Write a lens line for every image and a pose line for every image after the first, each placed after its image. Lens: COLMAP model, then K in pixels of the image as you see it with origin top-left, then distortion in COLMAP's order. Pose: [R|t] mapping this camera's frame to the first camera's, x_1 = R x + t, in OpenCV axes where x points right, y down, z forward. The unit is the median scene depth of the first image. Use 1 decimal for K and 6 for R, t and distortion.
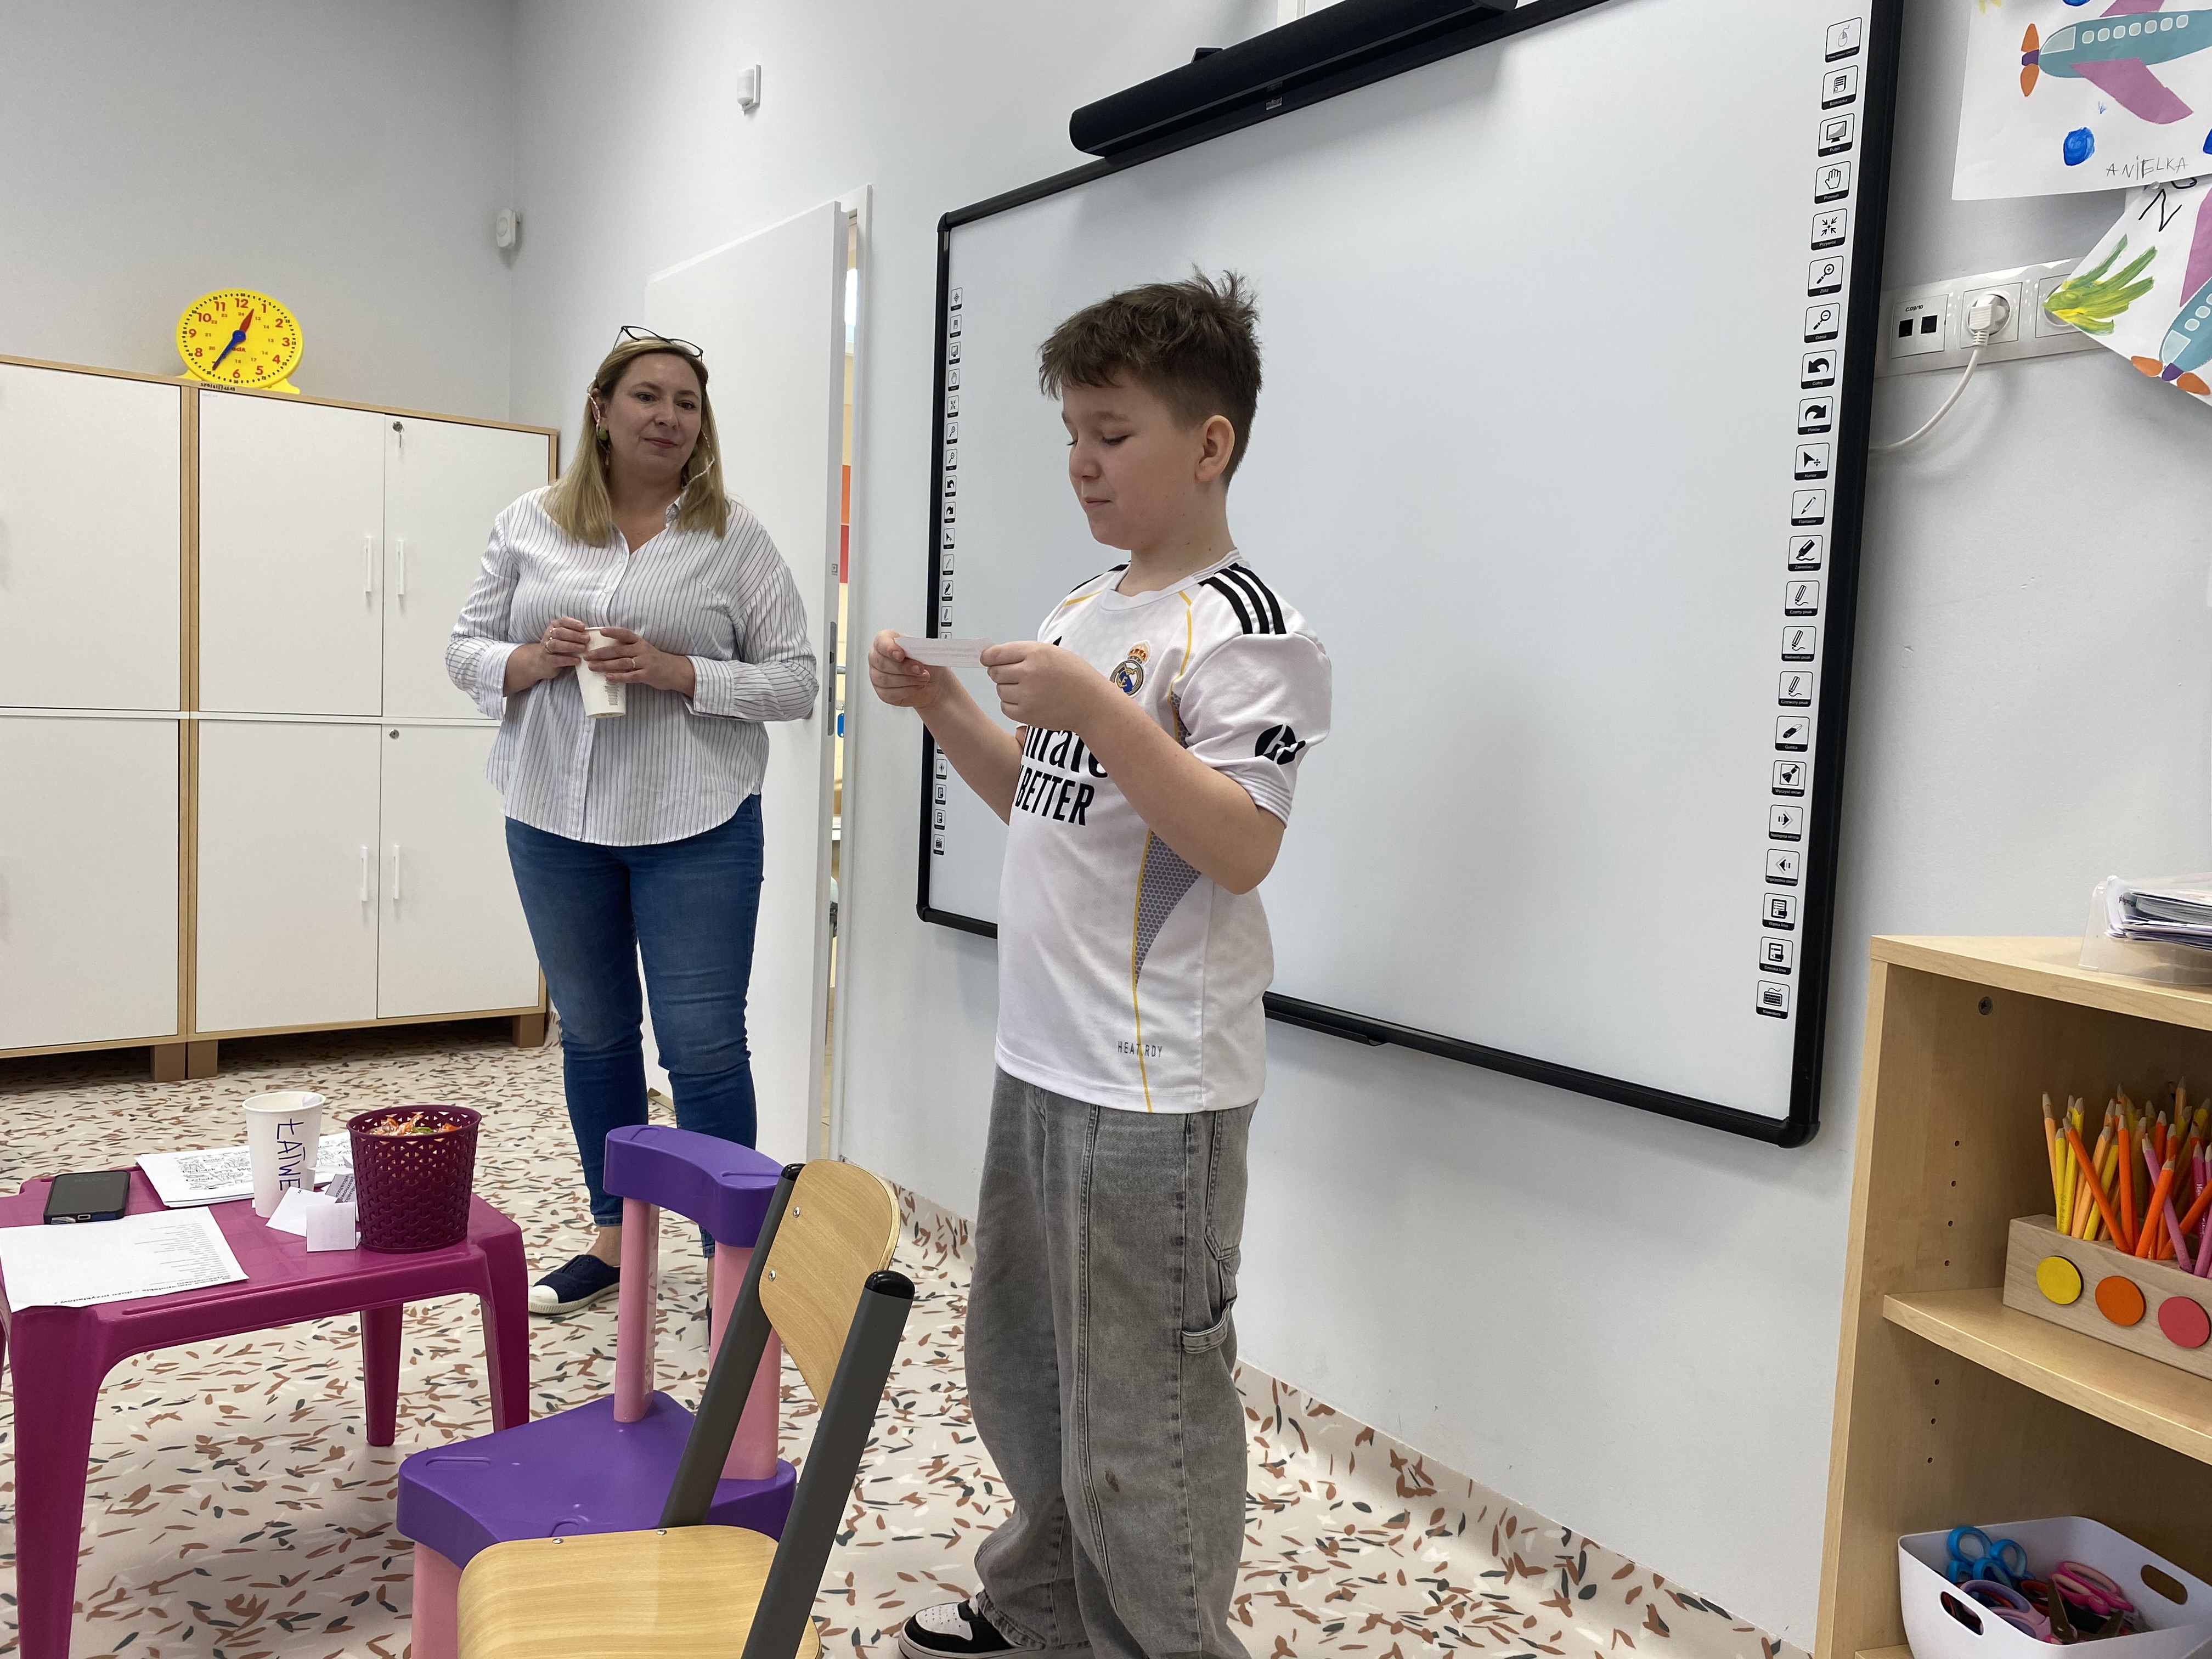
lens RADIAL K [[1680.9, 0, 1109.7], [0, 1680.9, 818.9], [0, 0, 1]] dist [0.024540, -0.029639]
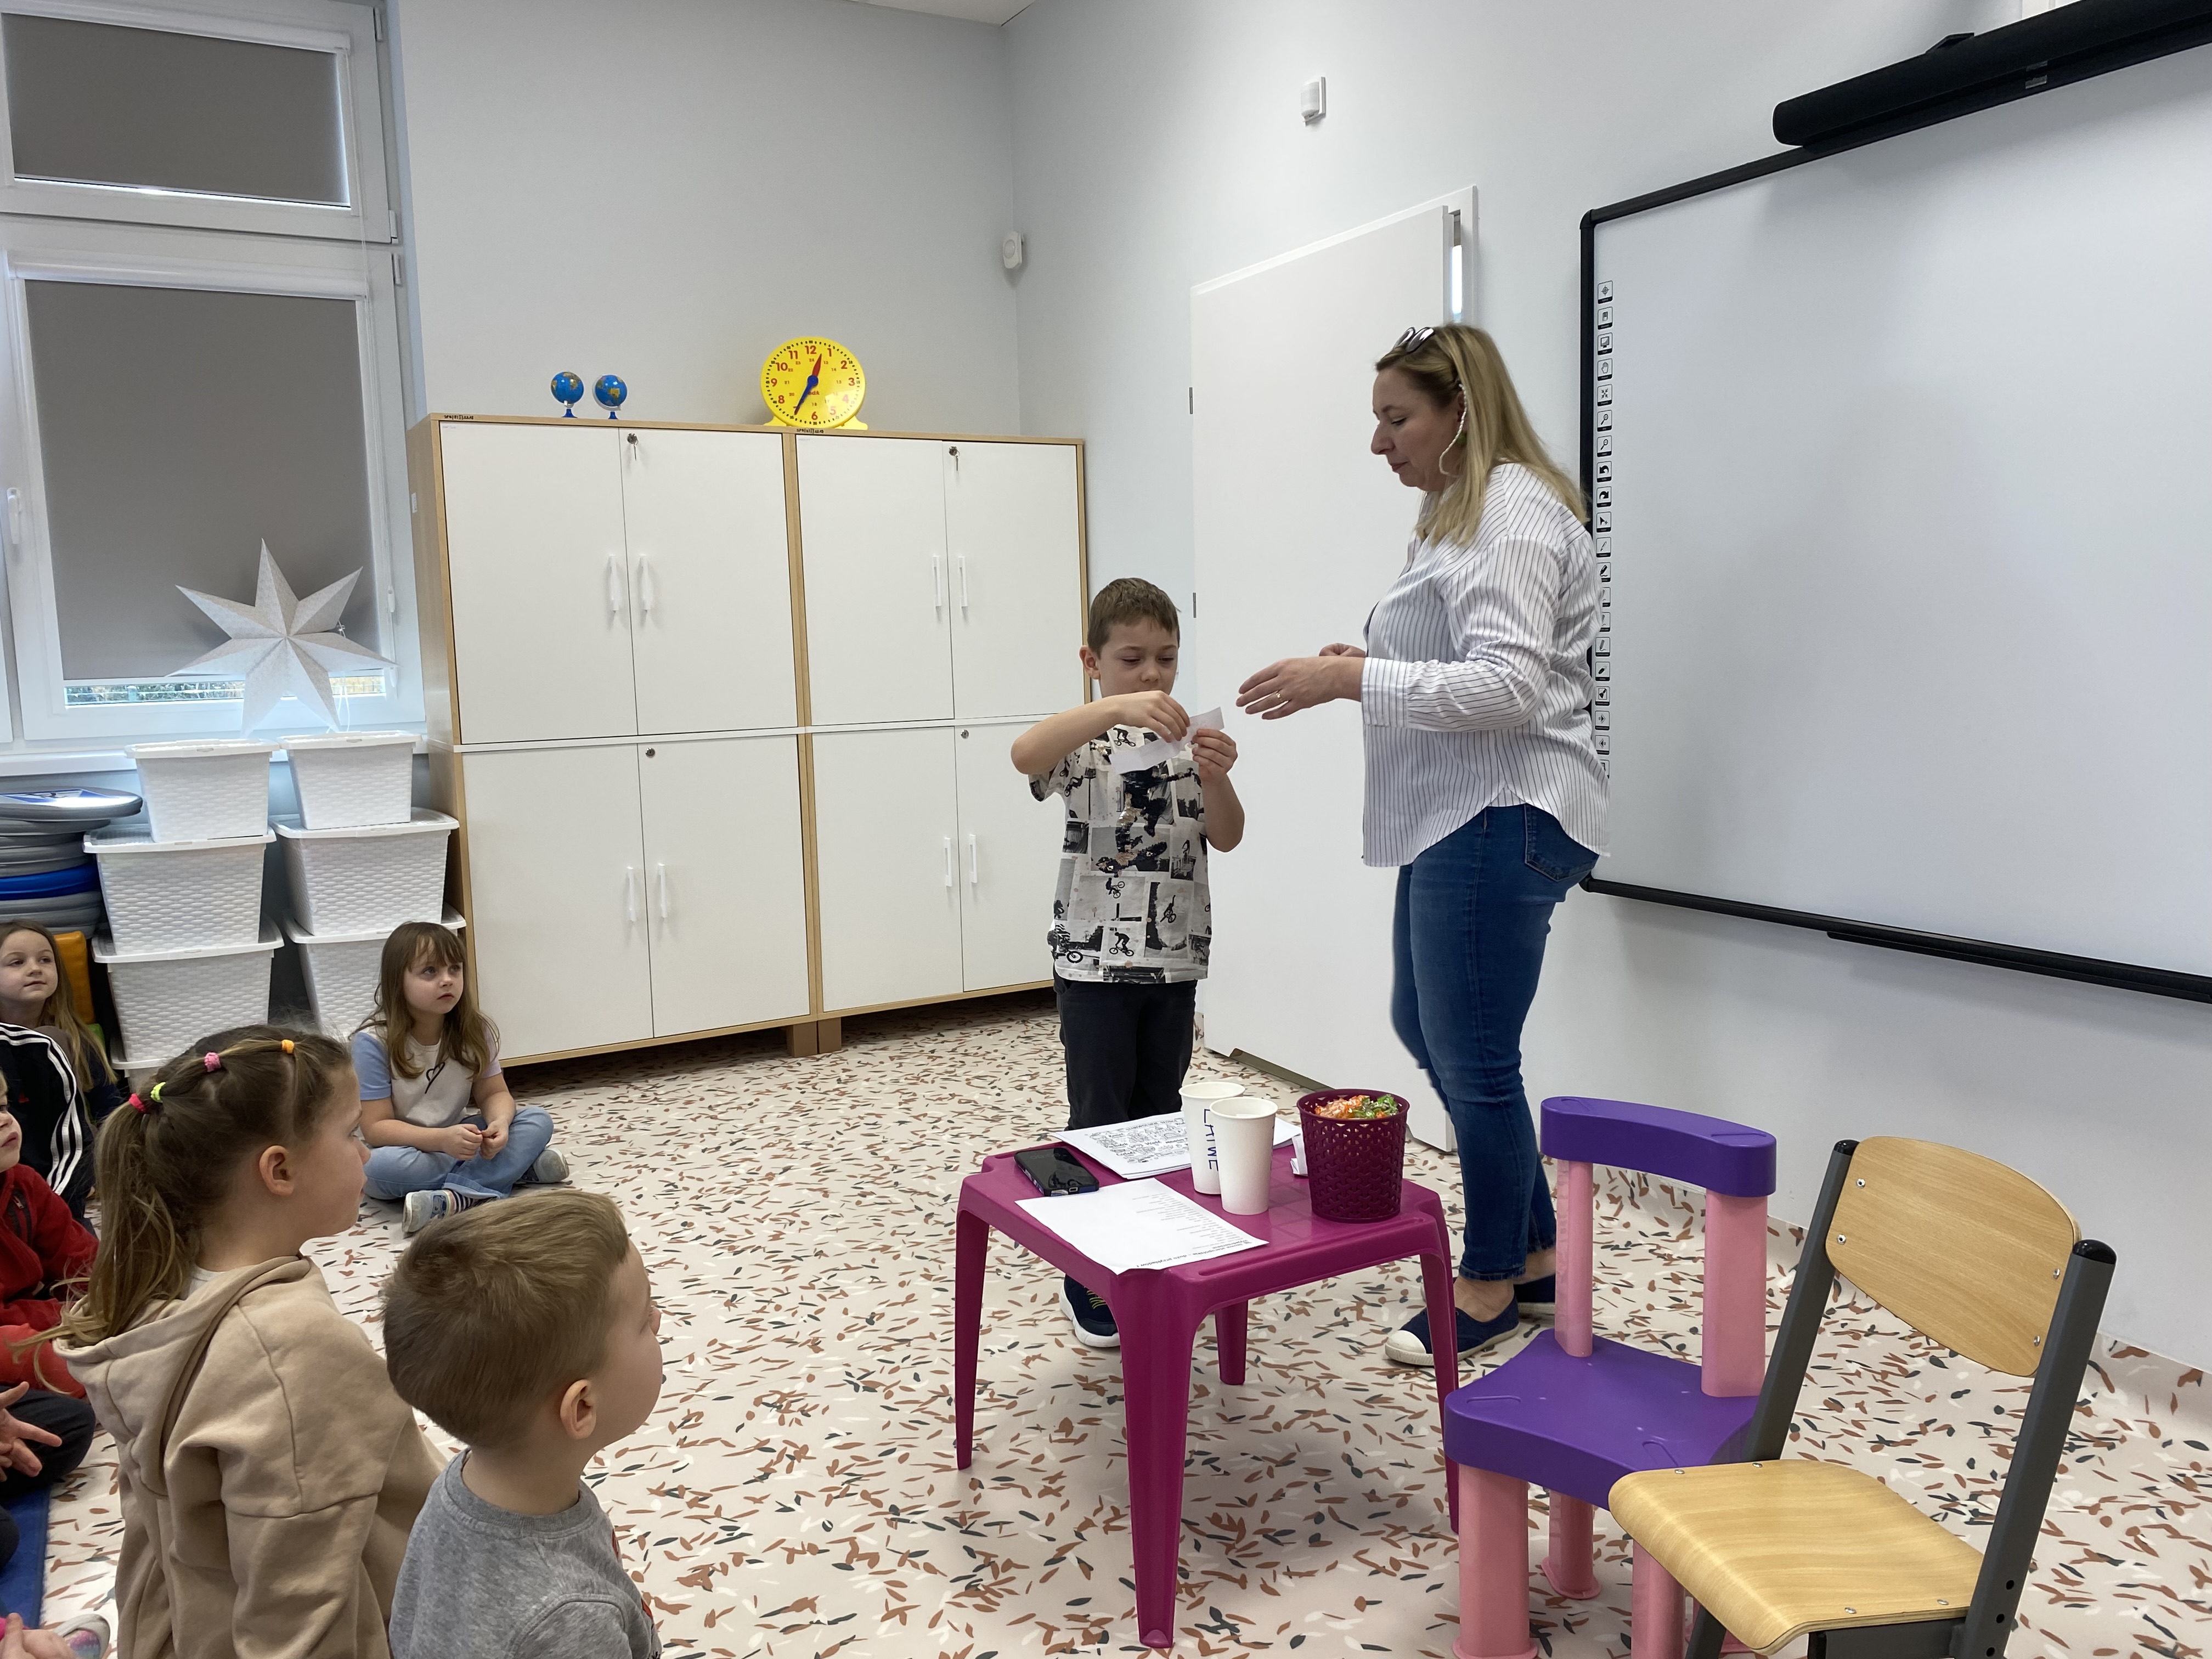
lens RADIAL K [[1680.9, 0, 1094.8], [0, 1680.9, 814.8], [0, 0, 1]] dist [0.024540, -0.029639]
pose [[0.984943, -0.054467, -0.164077, -0.311325], [0.060098, 0.997755, 0.029549, -0.046583], [0.162099, -0.038965, 0.986005, -0.109769]]
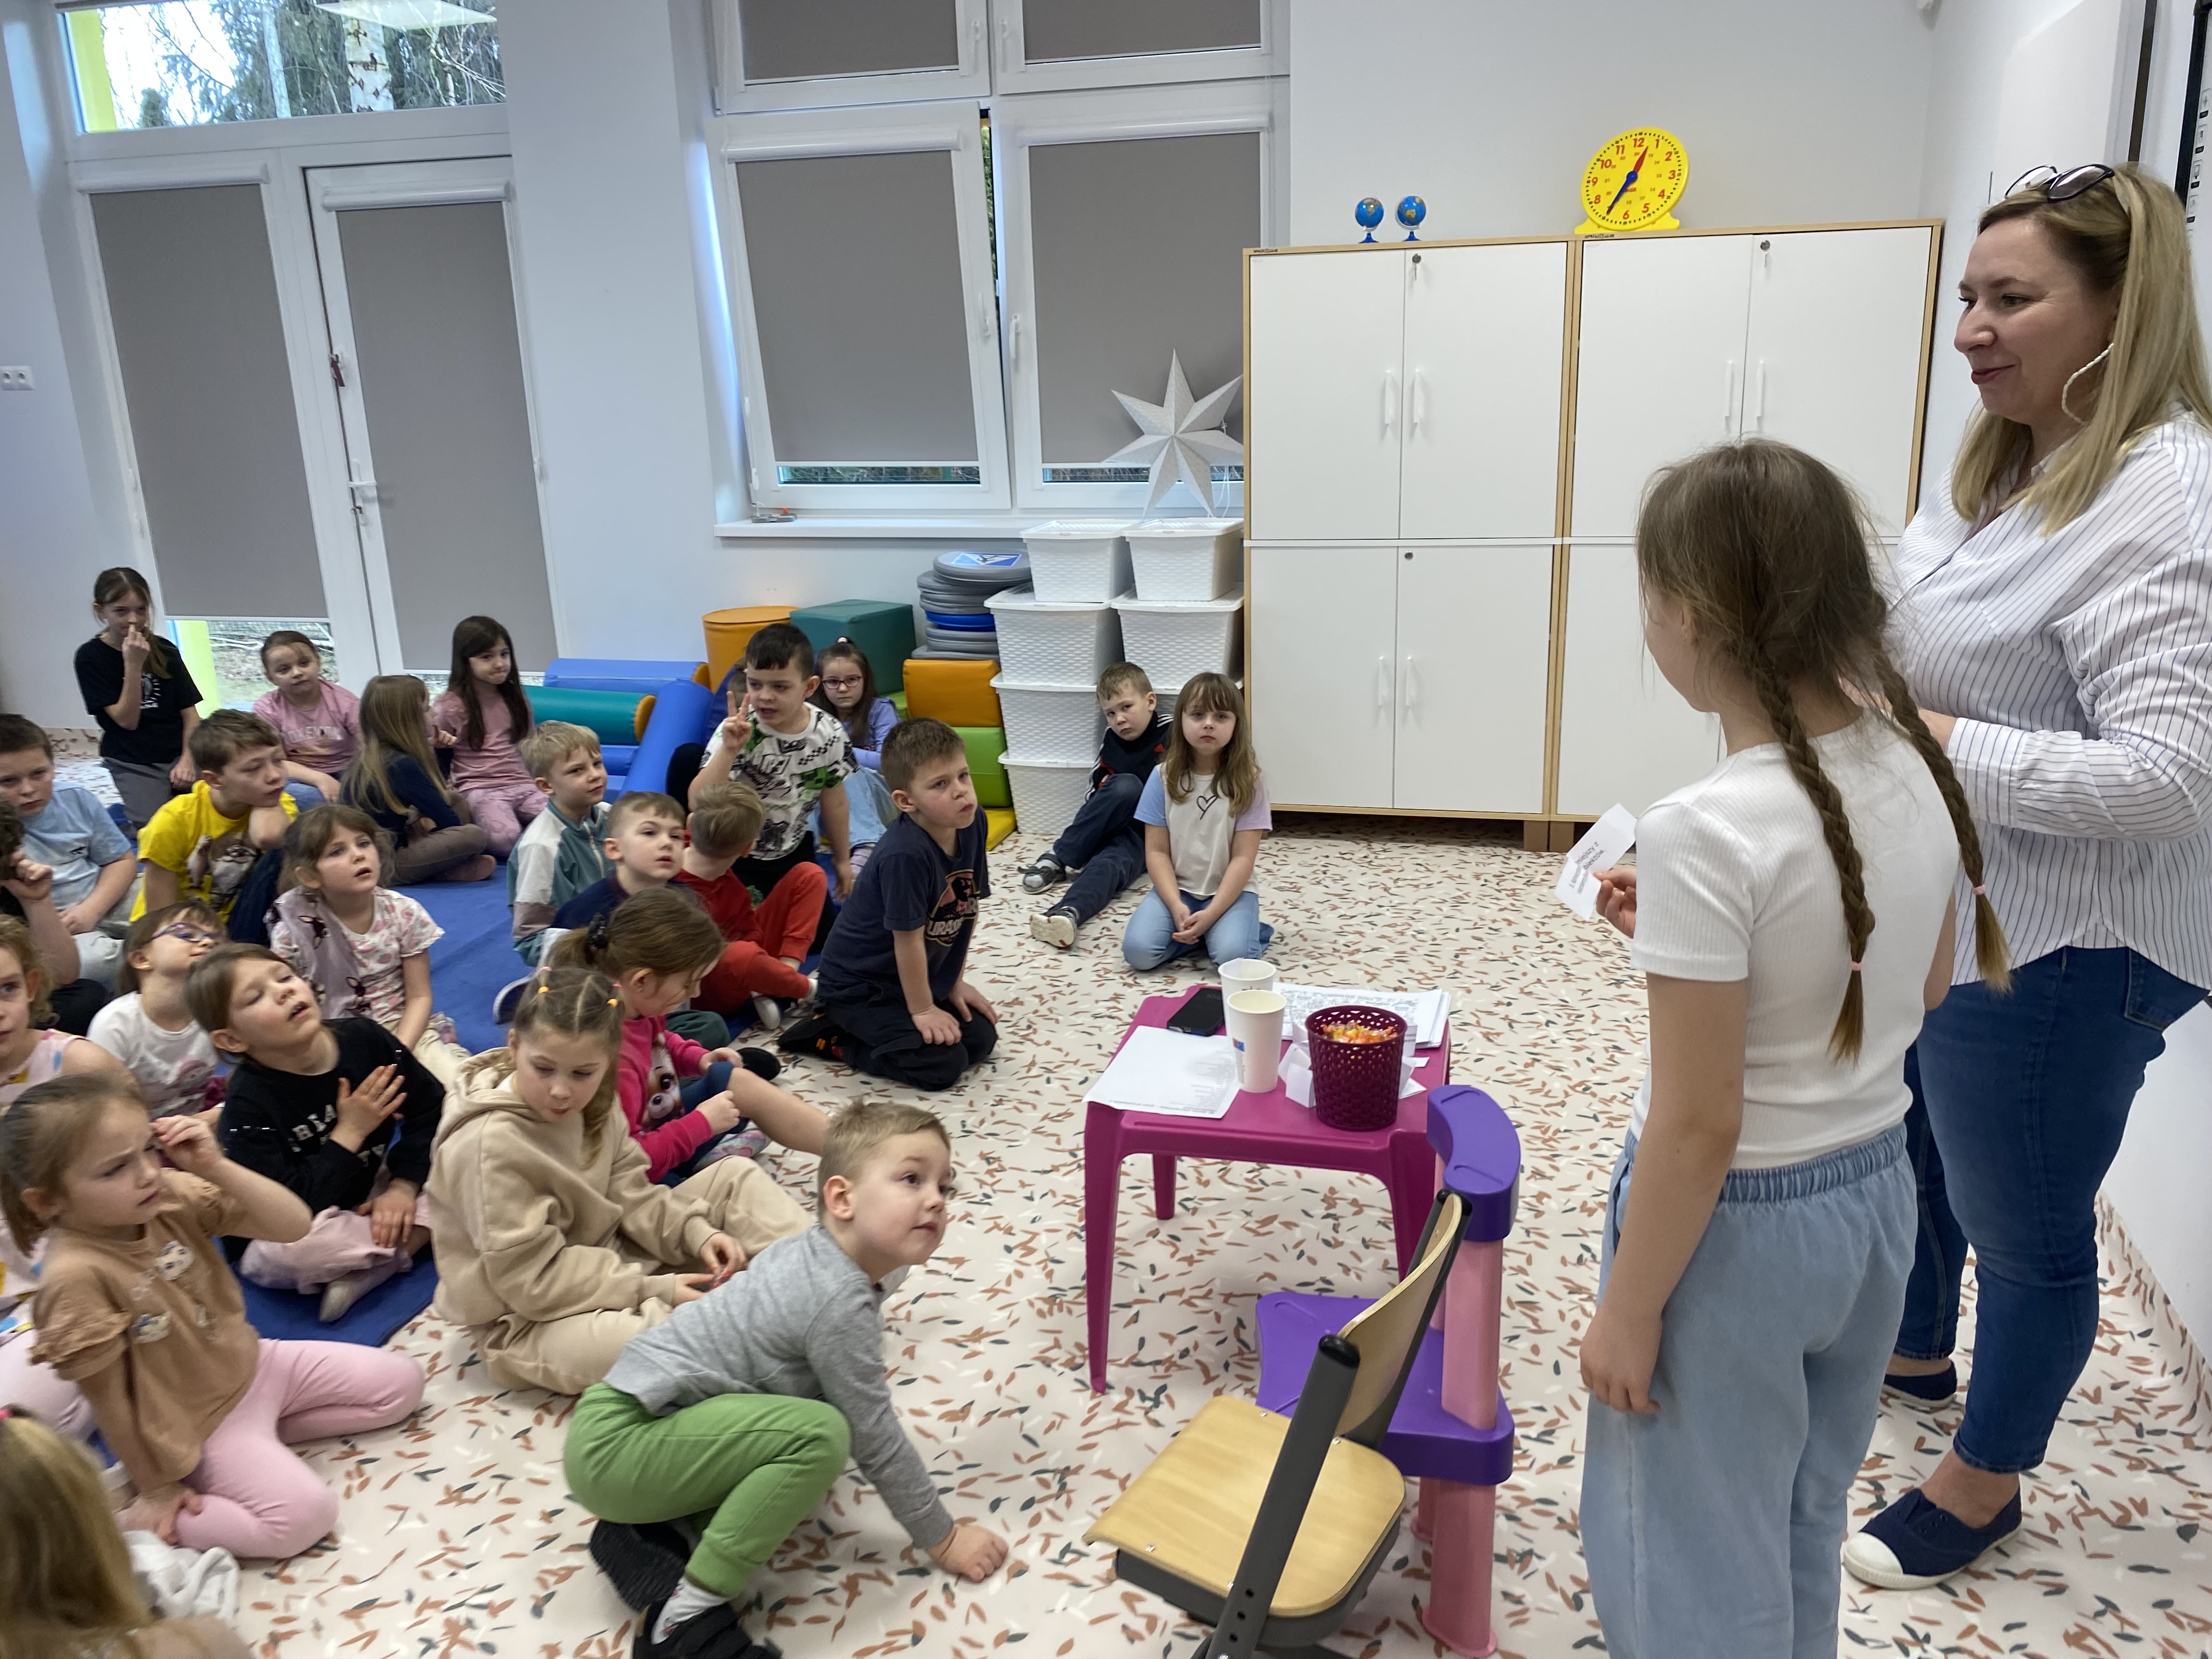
lens RADIAL K [[1680.9, 0, 1135.6], [0, 1680.9, 809.4], [0, 0, 1]] dist [0.024540, -0.029639]
pose [[0.608877, 0.148613, -0.779219, 0.336048], [-0.004587, 0.982938, 0.183882, -0.159763], [0.793251, -0.108387, 0.599170, 0.124951]]
